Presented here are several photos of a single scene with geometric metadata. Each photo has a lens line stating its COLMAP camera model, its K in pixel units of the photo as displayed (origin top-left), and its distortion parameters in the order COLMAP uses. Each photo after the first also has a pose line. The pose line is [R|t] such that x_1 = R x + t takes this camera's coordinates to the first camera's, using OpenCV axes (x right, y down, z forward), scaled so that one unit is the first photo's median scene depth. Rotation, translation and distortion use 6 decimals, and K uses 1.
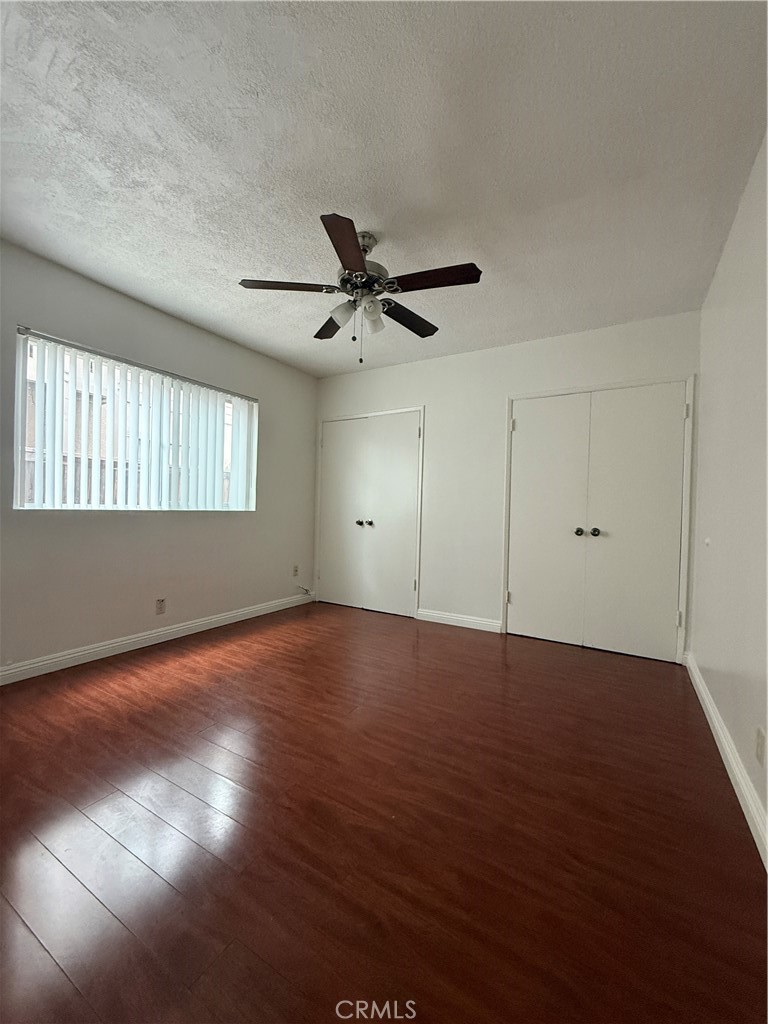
lens RADIAL K [[408.3, 0, 384.5], [0, 408.3, 513.6], [0, 0, 1]] dist [-0.000902, 0.000322]
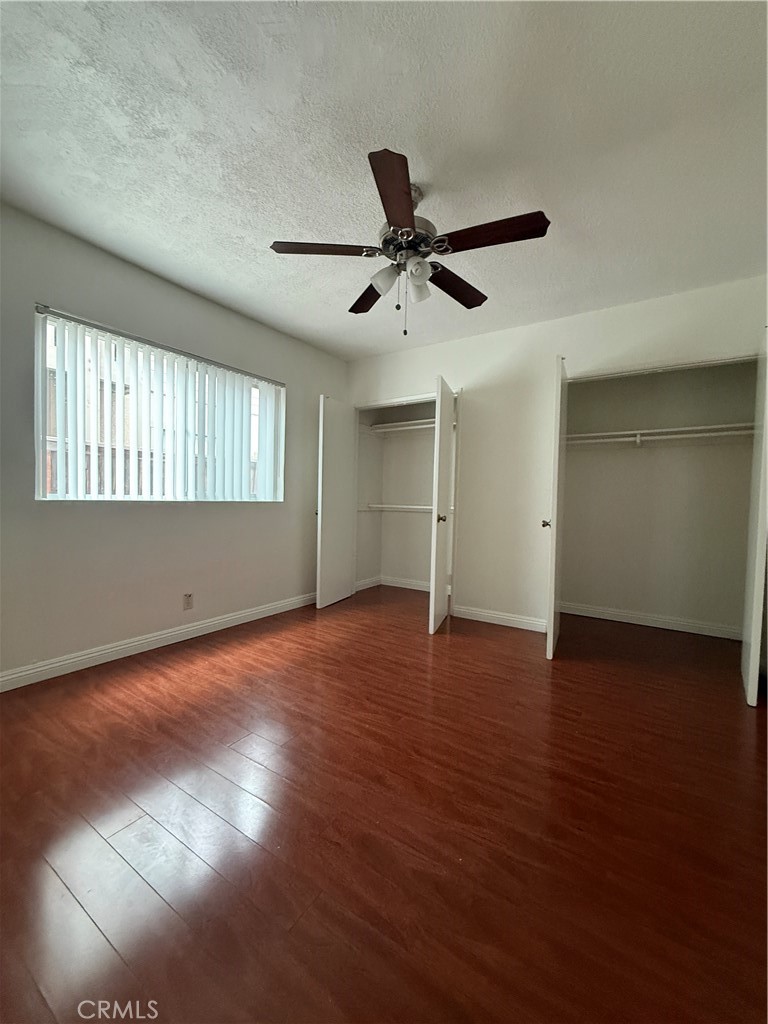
lens RADIAL K [[408.3, 0, 383.9], [0, 408.3, 513.5], [0, 0, 1]] dist [-0.000902, 0.000322]
pose [[0.998845, -0.000564, -0.048037, -0.062916], [0.001642, 0.999748, 0.022409, -0.000185], [0.048012, -0.022462, 0.998594, 0.102552]]
